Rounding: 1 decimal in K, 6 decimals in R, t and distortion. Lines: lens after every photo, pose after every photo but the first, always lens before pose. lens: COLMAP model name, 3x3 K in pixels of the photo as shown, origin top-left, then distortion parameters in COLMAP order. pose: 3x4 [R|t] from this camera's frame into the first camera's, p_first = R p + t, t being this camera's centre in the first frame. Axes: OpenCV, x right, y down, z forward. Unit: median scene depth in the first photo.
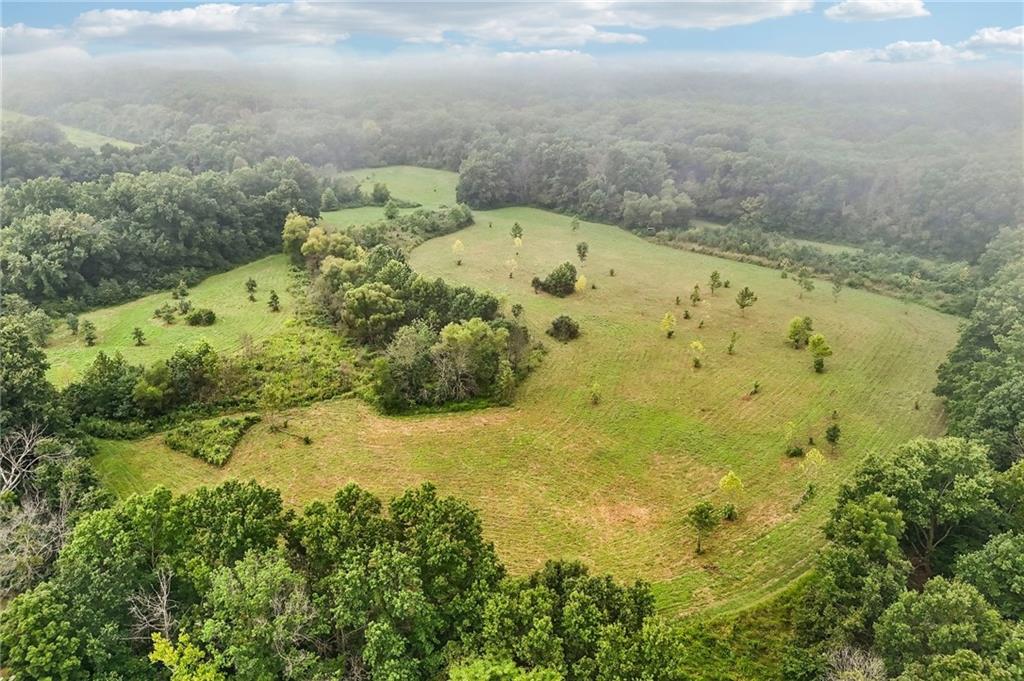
lens RADIAL K [[728.3, 0, 512.6], [0, 728.3, 339.7], [0, 0, 1]] dist [0.027542, -0.019354]
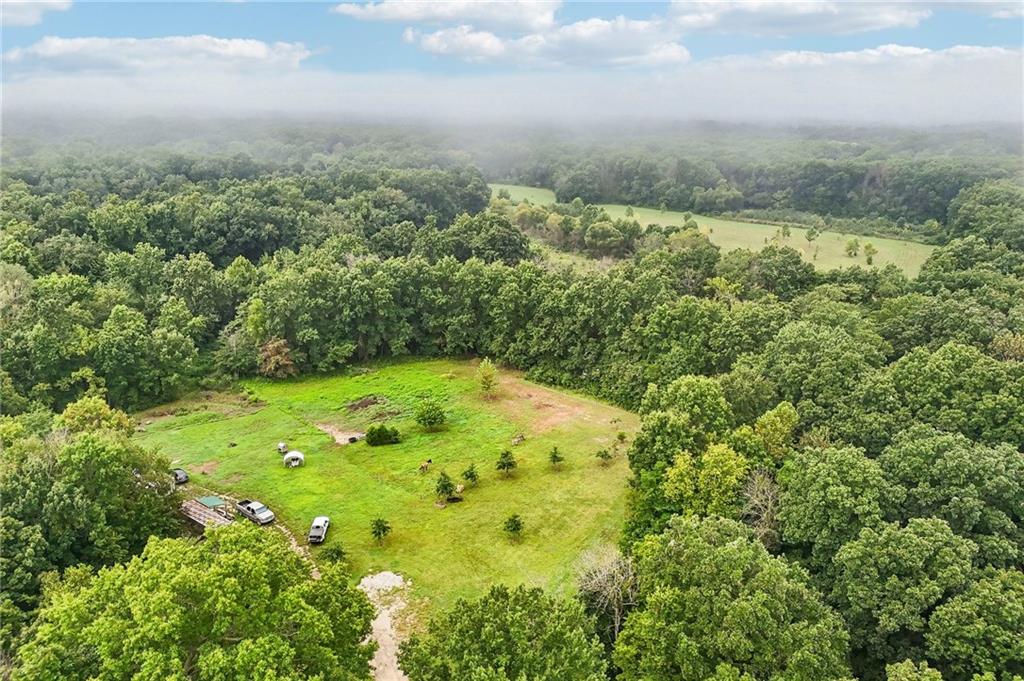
lens RADIAL K [[728.3, 0, 511.2], [0, 728.3, 341.4], [0, 0, 1]] dist [0.027542, -0.019354]
pose [[0.996610, -0.027586, 0.077513, -0.333932], [0.032576, 0.997427, -0.063865, 0.182901], [-0.075552, 0.066174, 0.994944, -0.382068]]
